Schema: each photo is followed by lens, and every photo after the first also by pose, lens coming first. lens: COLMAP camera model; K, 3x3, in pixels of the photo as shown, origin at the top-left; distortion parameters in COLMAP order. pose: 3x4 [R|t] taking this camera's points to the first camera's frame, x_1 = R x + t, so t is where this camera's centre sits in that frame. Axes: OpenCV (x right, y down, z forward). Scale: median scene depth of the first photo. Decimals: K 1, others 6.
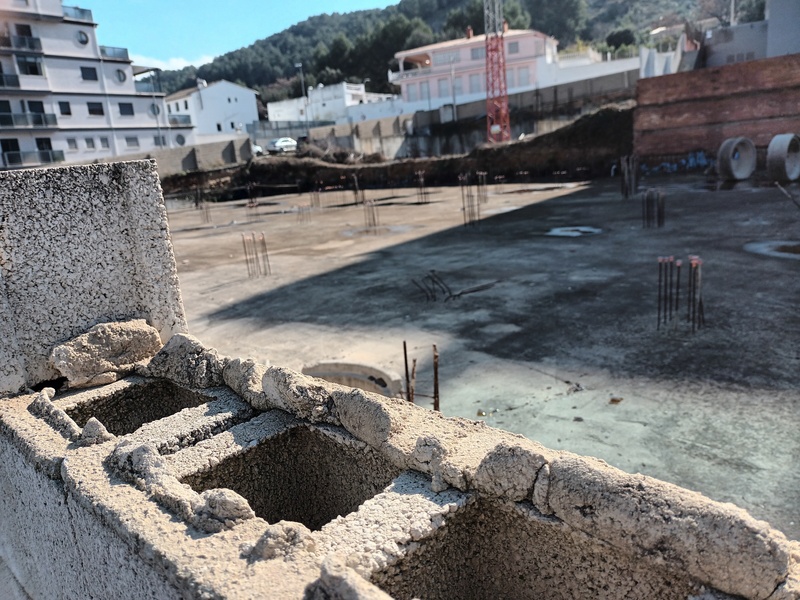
lens RADIAL K [[588.1, 0, 401.8], [0, 588.1, 293.6], [0, 0, 1]] dist [0.051504, -0.068910]
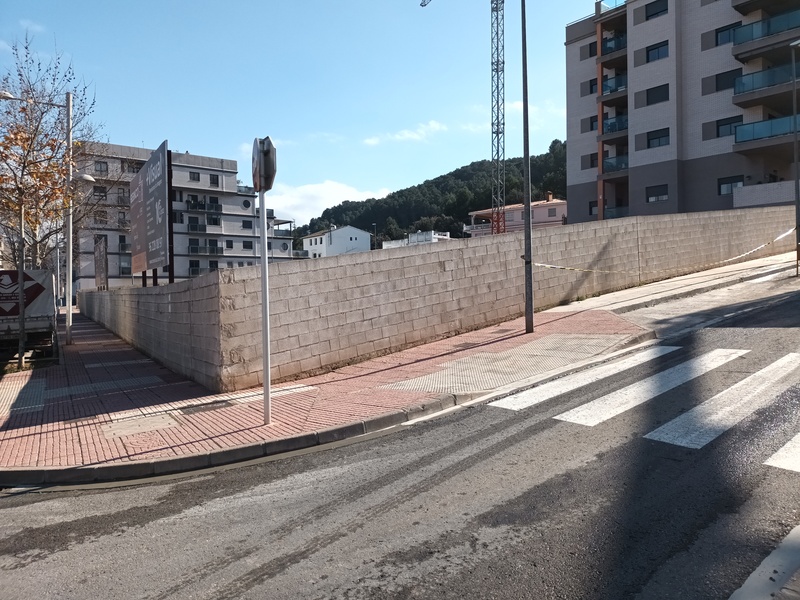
lens RADIAL K [[588.1, 0, 407.4], [0, 588.1, 305.1], [0, 0, 1]] dist [0.051504, -0.068910]
pose [[0.959955, 0.080606, -0.268308, 0.334119], [-0.128963, 0.977352, -0.167787, 0.060191], [0.248707, 0.195669, 0.948609, -0.372074]]
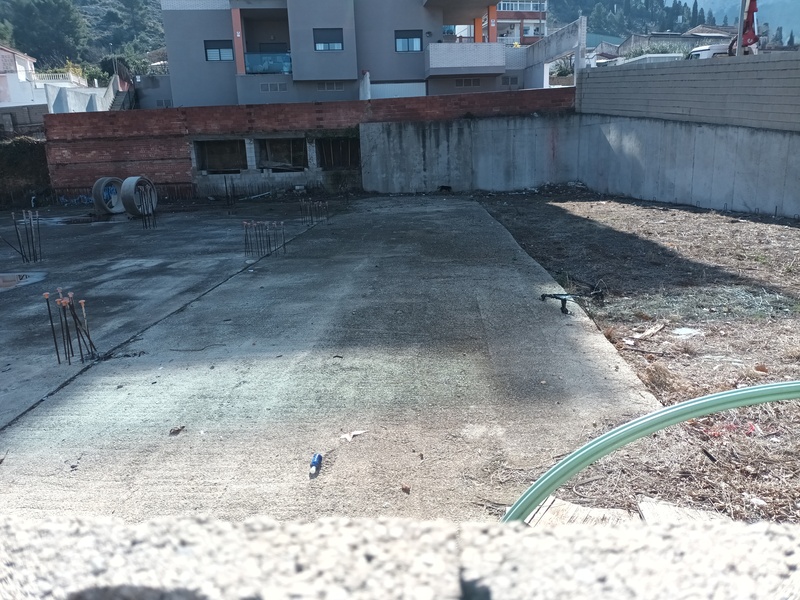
lens RADIAL K [[588.1, 0, 404.7], [0, 588.1, 293.2], [0, 0, 1]] dist [0.051504, -0.068910]
pose [[0.751374, -0.093794, 0.653176, 0.081827], [0.120135, 0.992748, 0.004360, 0.009005], [-0.648848, 0.075193, 0.757193, -0.081184]]
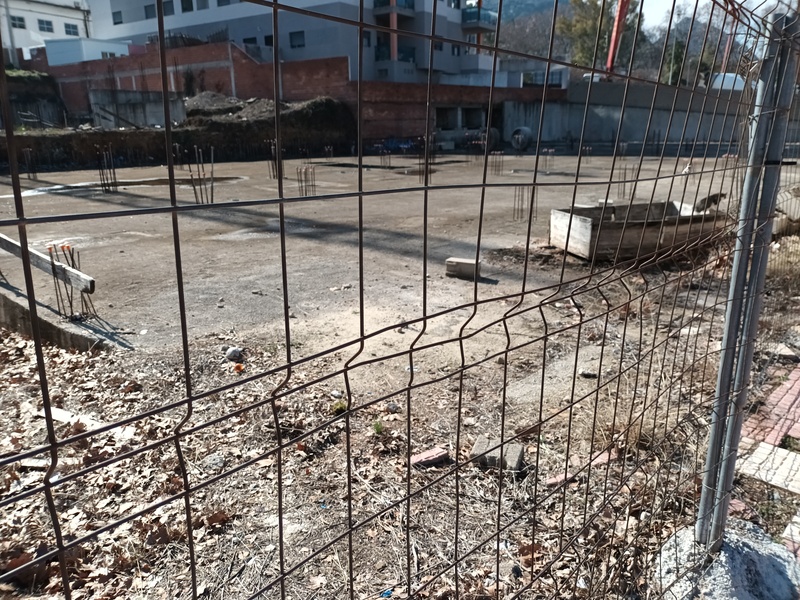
lens RADIAL K [[588.1, 0, 398.5], [0, 588.1, 296.7], [0, 0, 1]] dist [0.051504, -0.068910]
pose [[0.047932, -0.190407, 0.980534, -0.496642], [0.237905, 0.955588, 0.173933, -0.051877], [-0.970105, 0.224937, 0.091102, 0.443953]]
